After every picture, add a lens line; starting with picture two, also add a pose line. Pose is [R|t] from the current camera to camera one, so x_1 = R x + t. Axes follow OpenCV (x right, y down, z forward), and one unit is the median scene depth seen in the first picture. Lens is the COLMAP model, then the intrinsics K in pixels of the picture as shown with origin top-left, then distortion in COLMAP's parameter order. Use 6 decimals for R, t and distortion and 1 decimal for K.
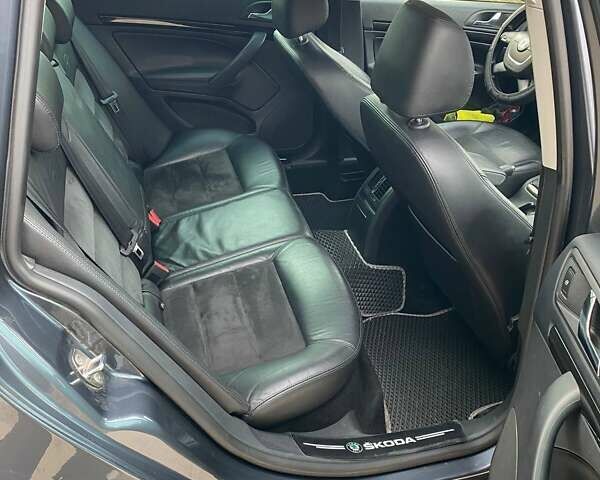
lens RADIAL K [[607.8, 0, 299.6], [0, 607.8, 245.2], [0, 0, 1]] dist [0.067844, -0.170675]
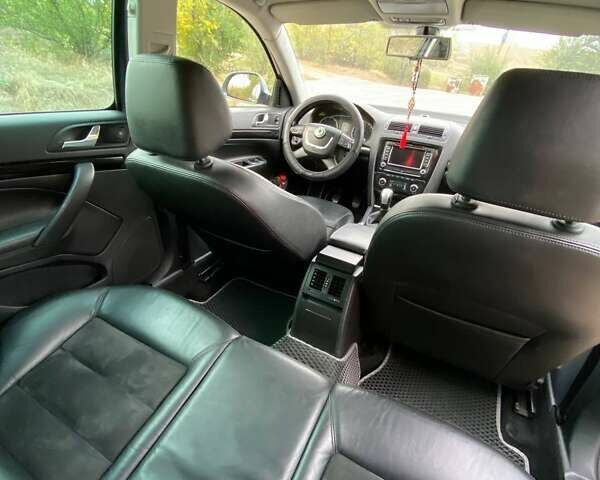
lens RADIAL K [[322.4, 0, 300.0], [0, 322.4, 240.0], [0, 0, 1]] dist [0.044041, -0.044453]
pose [[0.688929, -0.348242, 0.635693, -0.201185], [0.364201, 0.924585, 0.111800, -0.231936], [-0.626686, 0.154498, 0.763803, 0.592836]]
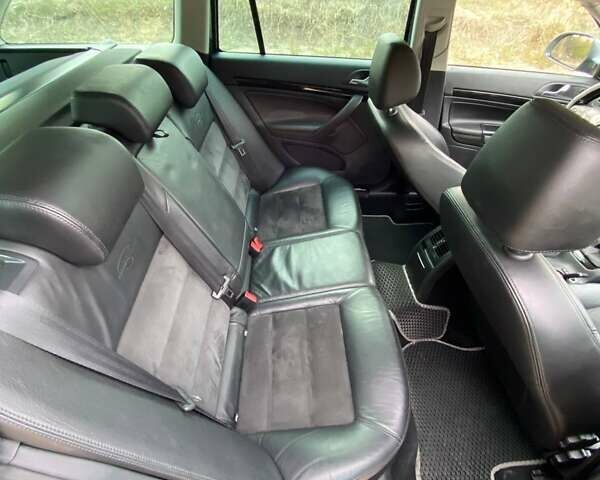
lens RADIAL K [[322.4, 0, 300.0], [0, 322.4, 240.0], [0, 0, 1]] dist [0.044041, -0.044453]
pose [[0.971056, 0.133749, -0.197893, -0.008576], [-0.104667, 0.983010, 0.150782, -0.164060], [0.214698, -0.125705, 0.968557, 0.326701]]
